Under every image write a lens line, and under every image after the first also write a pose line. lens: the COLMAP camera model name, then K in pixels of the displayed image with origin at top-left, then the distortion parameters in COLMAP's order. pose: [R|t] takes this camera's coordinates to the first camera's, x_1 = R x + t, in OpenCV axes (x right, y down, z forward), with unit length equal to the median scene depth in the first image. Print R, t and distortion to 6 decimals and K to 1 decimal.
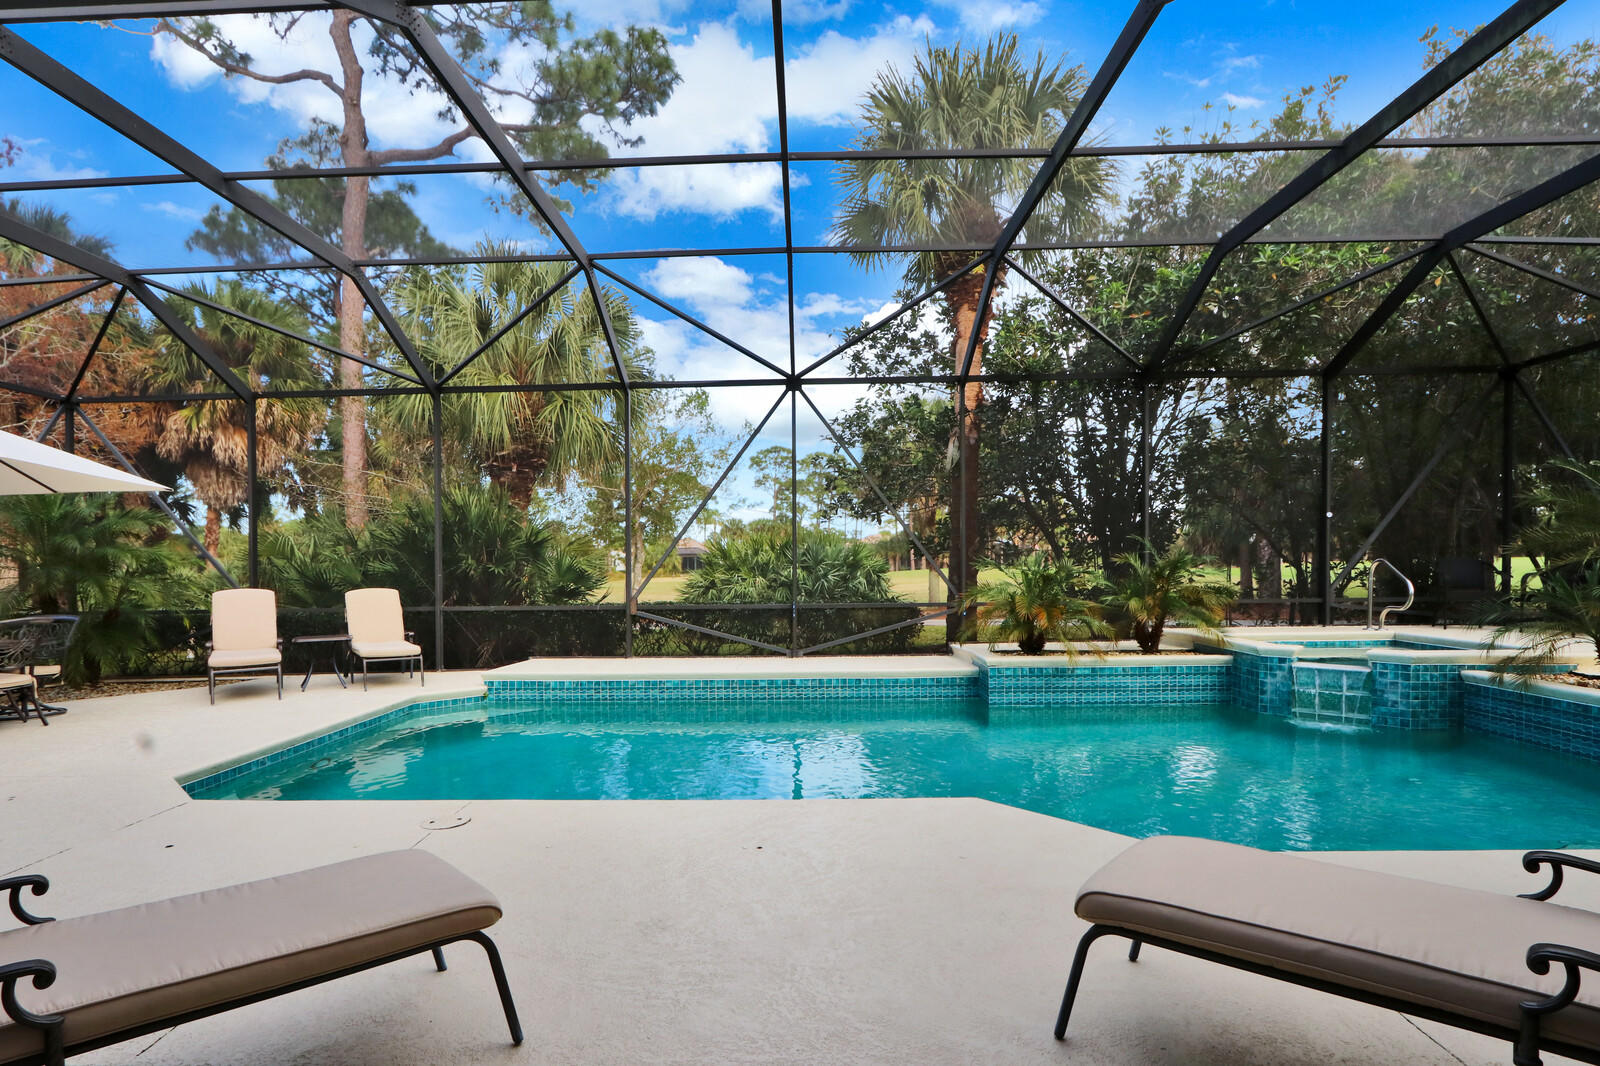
lens RADIAL K [[811.5, 0, 786.5], [0, 811.5, 577.9], [0, 0, 1]] dist [-0.012133, 0.001157]
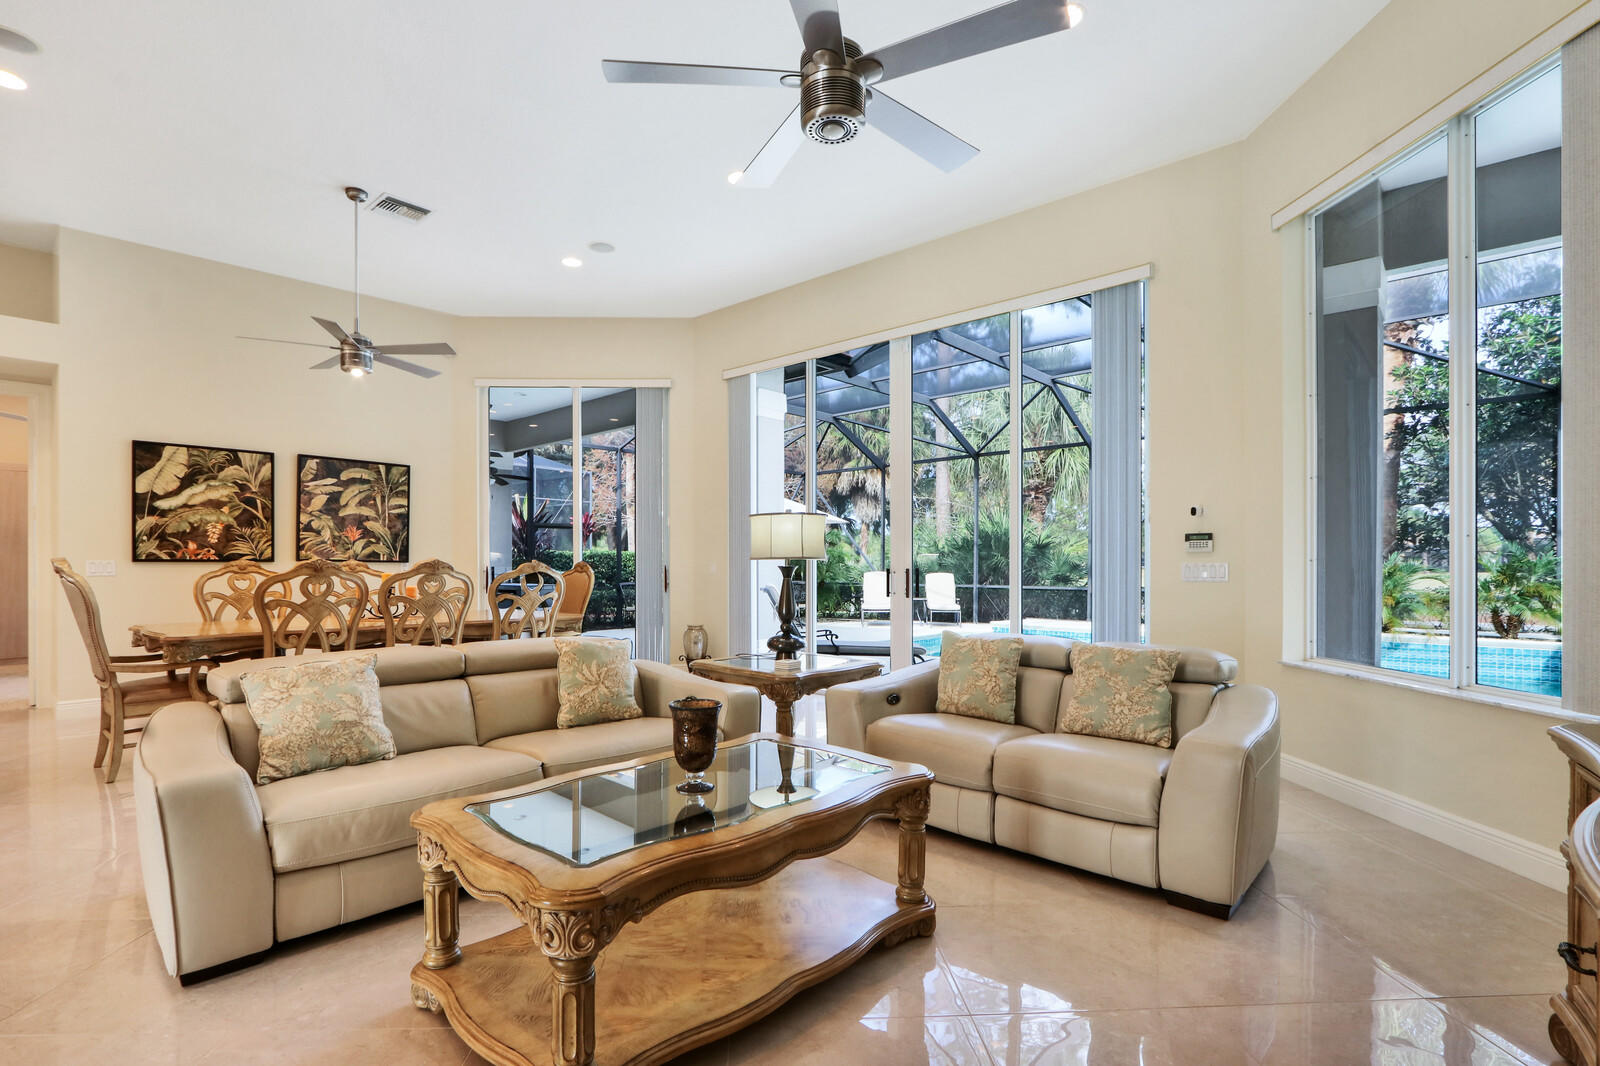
lens RADIAL K [[785.9, 0, 796.5], [0, 785.9, 567.8], [0, 0, 1]] dist [-0.001002, -0.000087]
pose [[0.761906, 0.015465, -0.647503, 0.364070], [-0.019909, 0.999802, 0.000454, 0.008011], [0.647382, 0.012545, 0.762063, -0.509506]]
